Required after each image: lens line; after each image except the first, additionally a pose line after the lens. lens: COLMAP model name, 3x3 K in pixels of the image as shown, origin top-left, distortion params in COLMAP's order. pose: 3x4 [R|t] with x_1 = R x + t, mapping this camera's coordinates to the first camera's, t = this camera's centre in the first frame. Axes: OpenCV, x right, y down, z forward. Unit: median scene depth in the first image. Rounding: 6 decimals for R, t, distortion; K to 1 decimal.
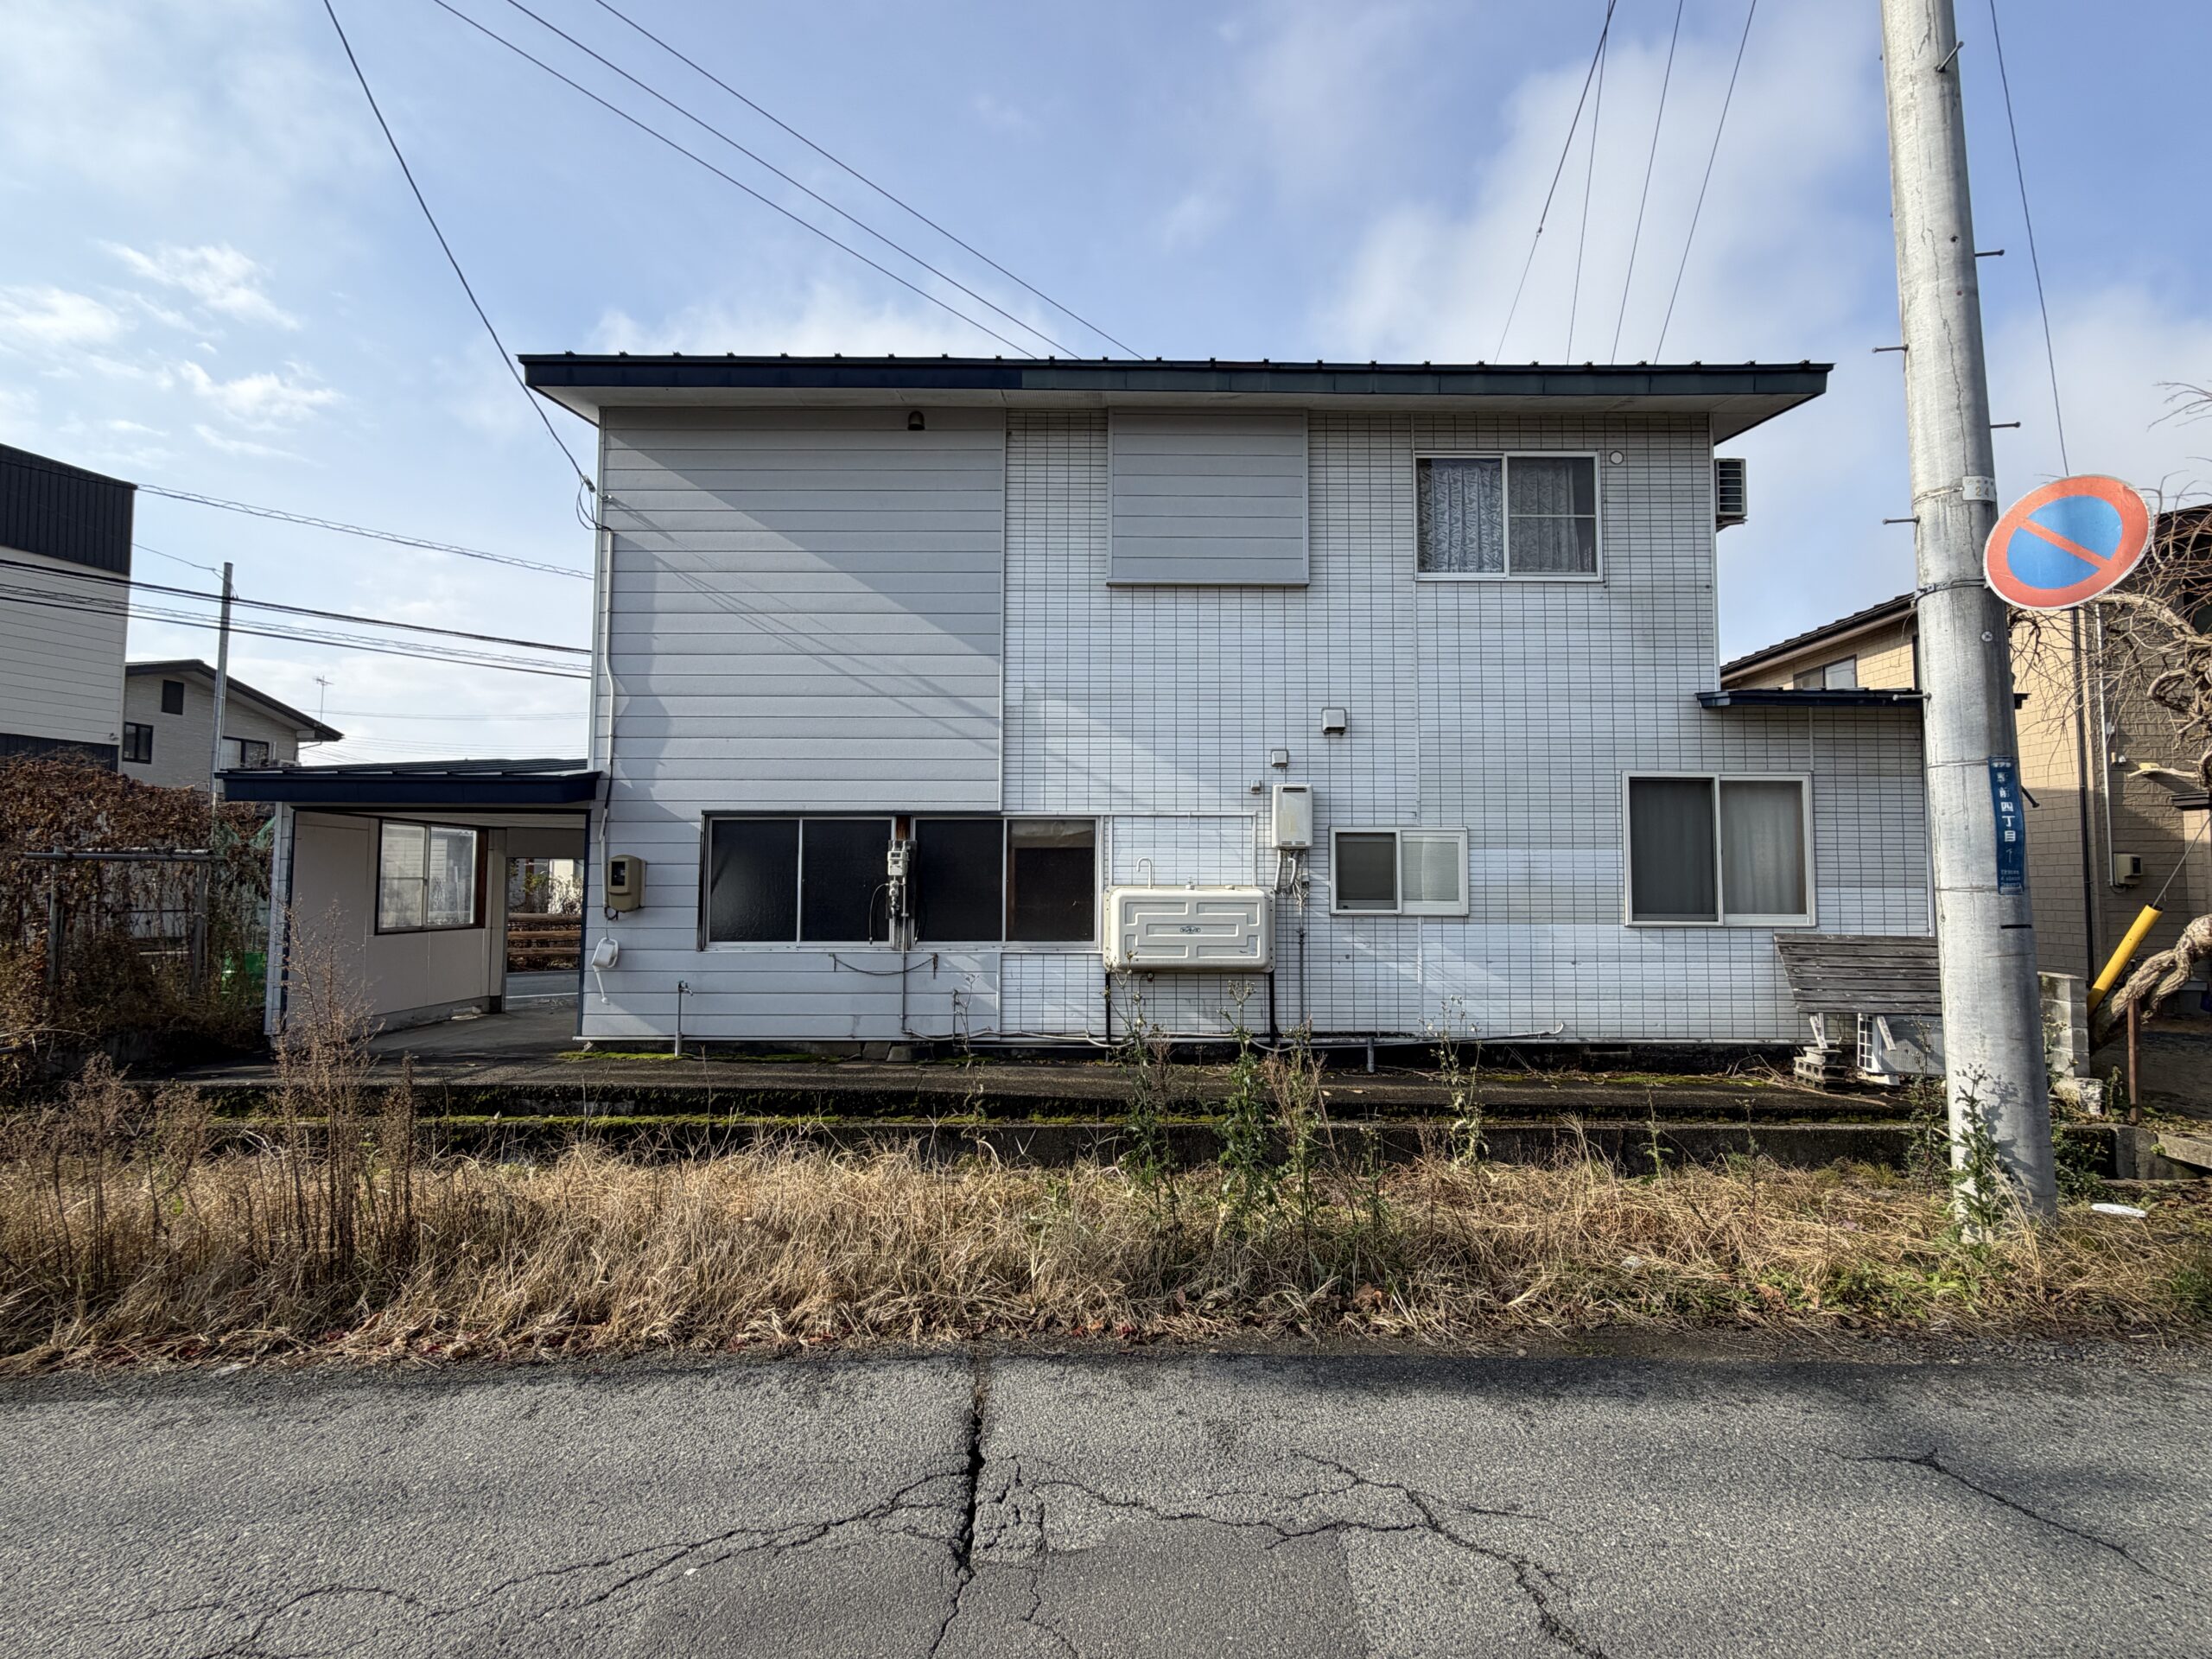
lens RADIAL K [[1005.2, 0, 1106.0], [0, 1005.2, 829.5], [0, 0, 1]] dist [0.000652, 0.000112]
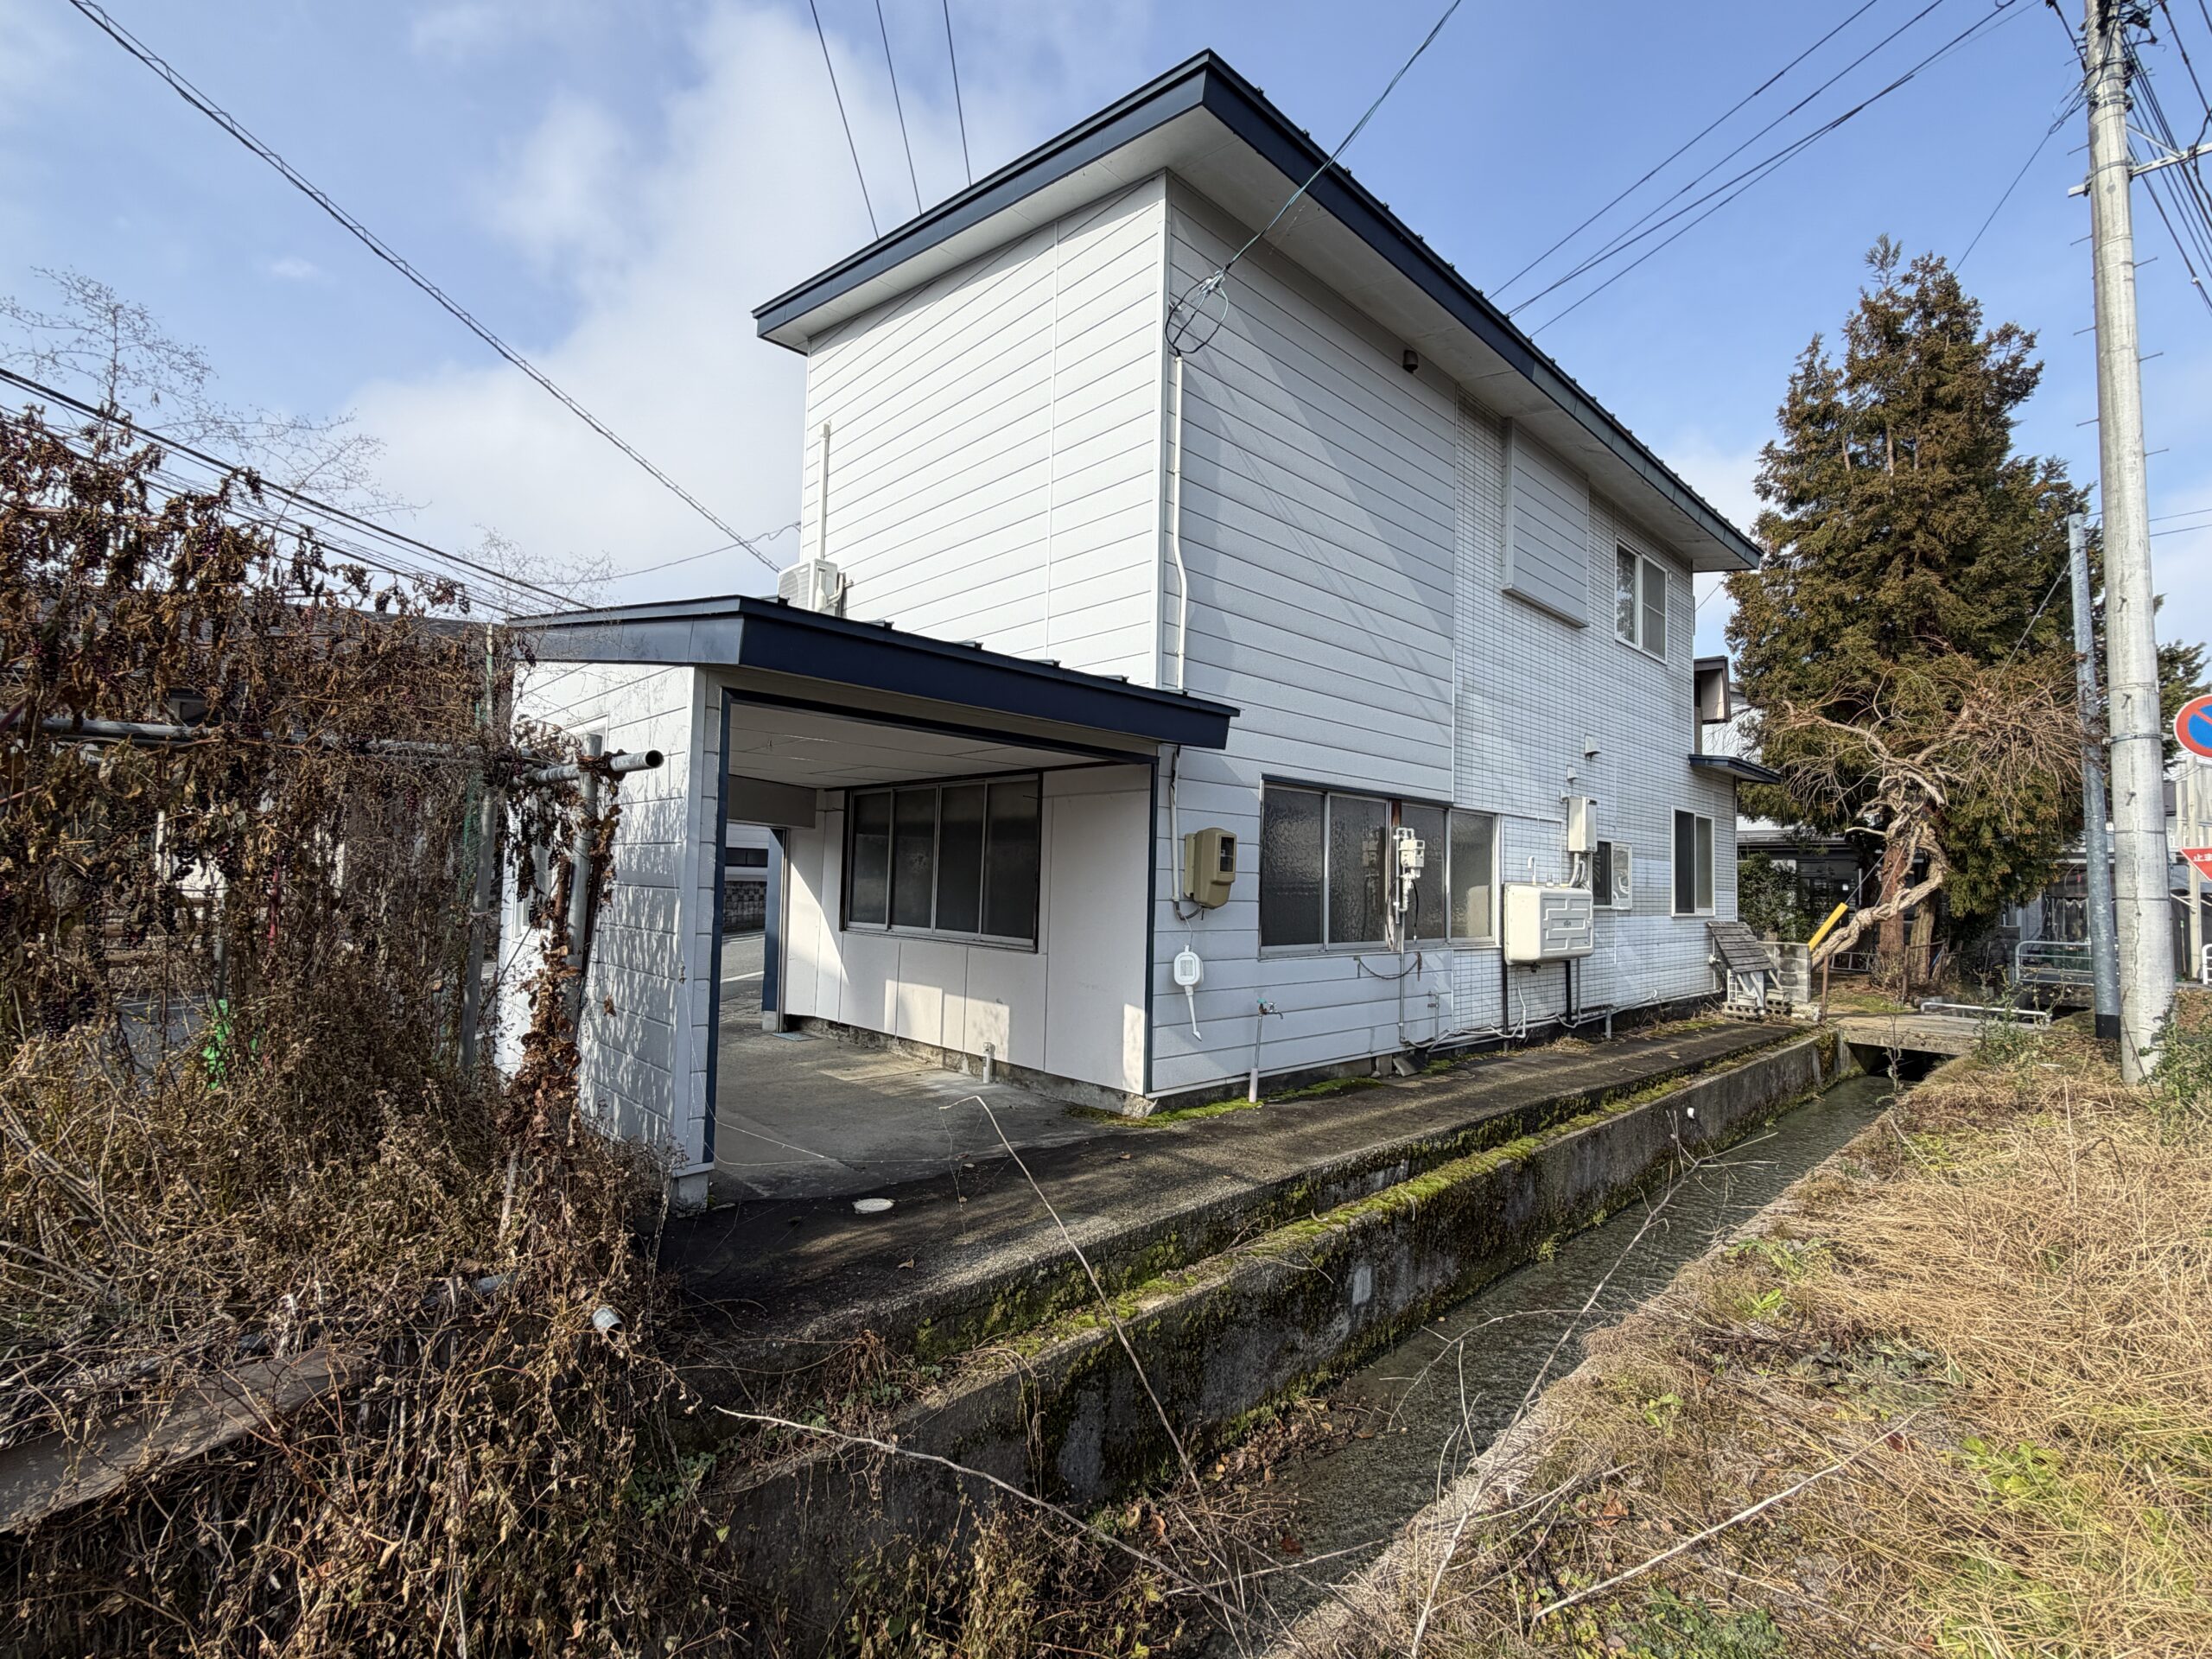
lens RADIAL K [[1005.2, 0, 1106.0], [0, 1005.2, 829.5], [0, 0, 1]] dist [0.000652, 0.000112]
pose [[0.725835, 0.051275, 0.685955, -1.002160], [-0.060276, 0.998123, -0.010829, 0.037968], [-0.685223, -0.033486, 0.727563, 0.527826]]
